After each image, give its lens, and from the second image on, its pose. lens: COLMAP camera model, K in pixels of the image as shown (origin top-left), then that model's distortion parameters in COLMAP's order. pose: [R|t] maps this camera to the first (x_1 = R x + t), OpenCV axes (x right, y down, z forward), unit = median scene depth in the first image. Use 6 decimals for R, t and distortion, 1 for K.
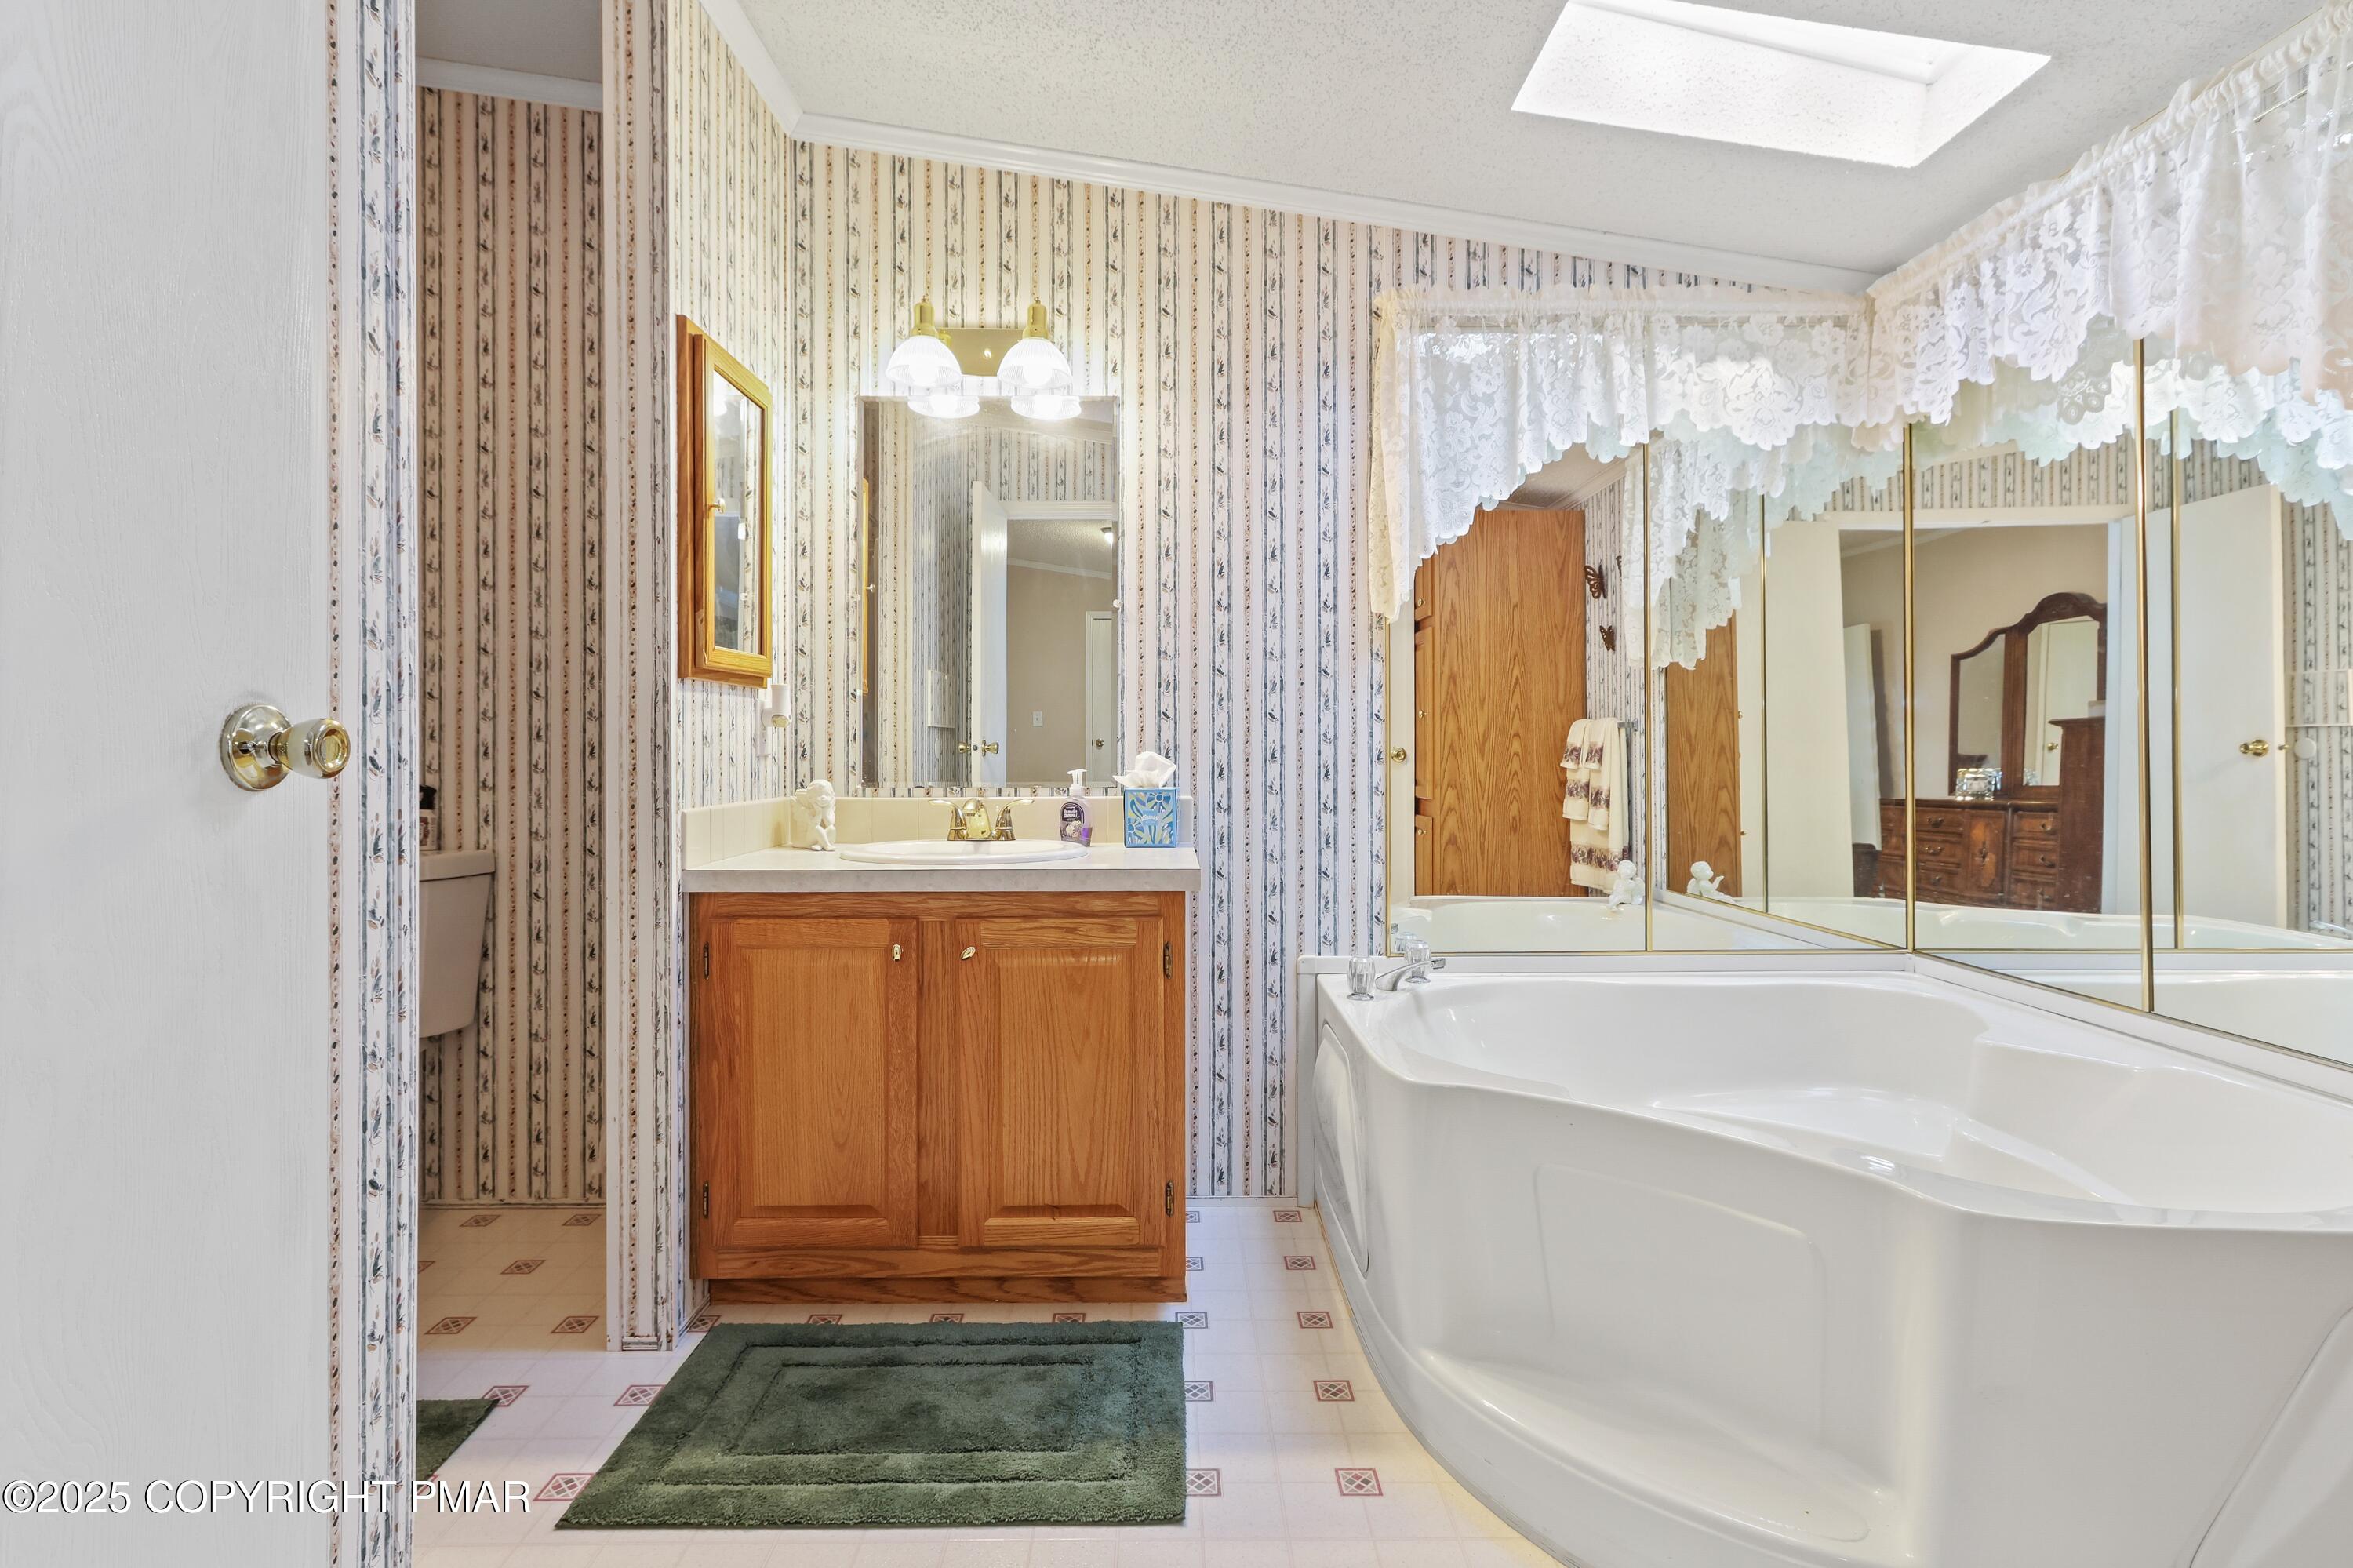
lens RADIAL K [[1108.4, 0, 1162.7], [0, 1108.4, 761.8], [0, 0, 1]] dist [-0.011176, 0.006556]
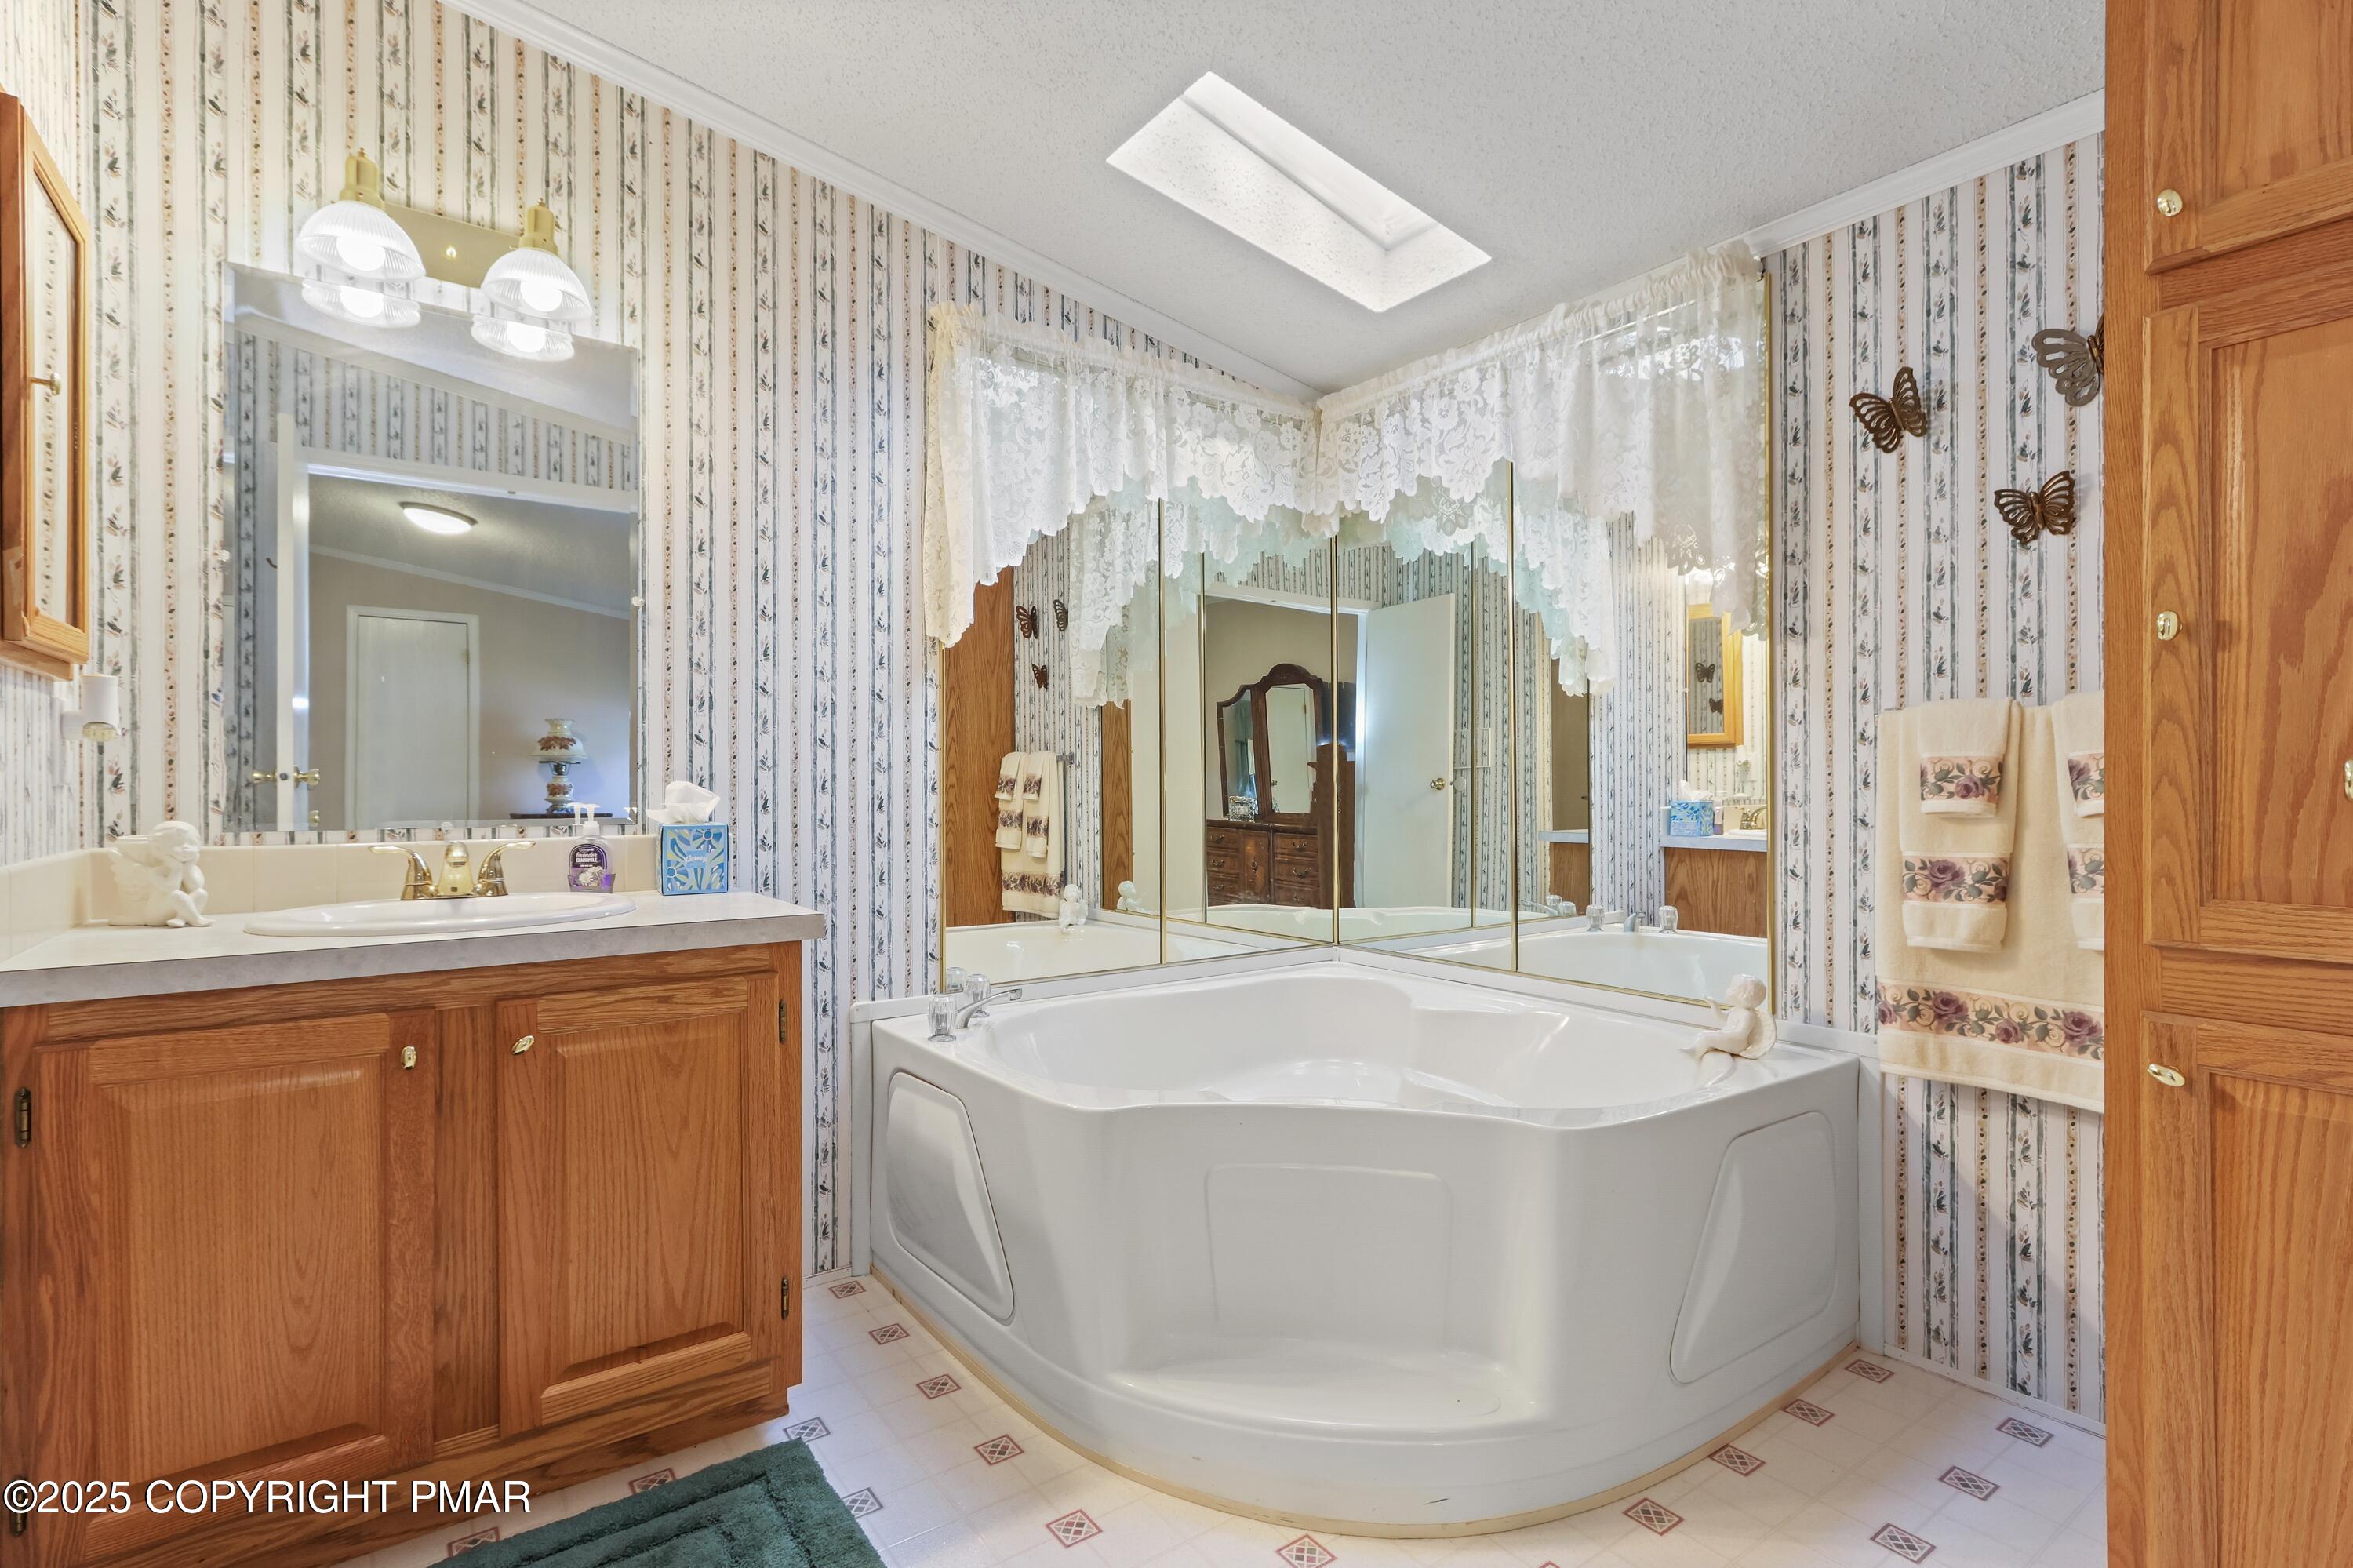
lens RADIAL K [[1113.7, 0, 1176.5], [0, 1113.7, 797.7], [0, 0, 1]] dist [0.000060, 0.000612]
pose [[0.810298, -0.006410, 0.585983, -0.208848], [0.005470, 0.999979, 0.003374, 0.002912], [-0.585992, 0.000471, 0.810317, 0.097418]]
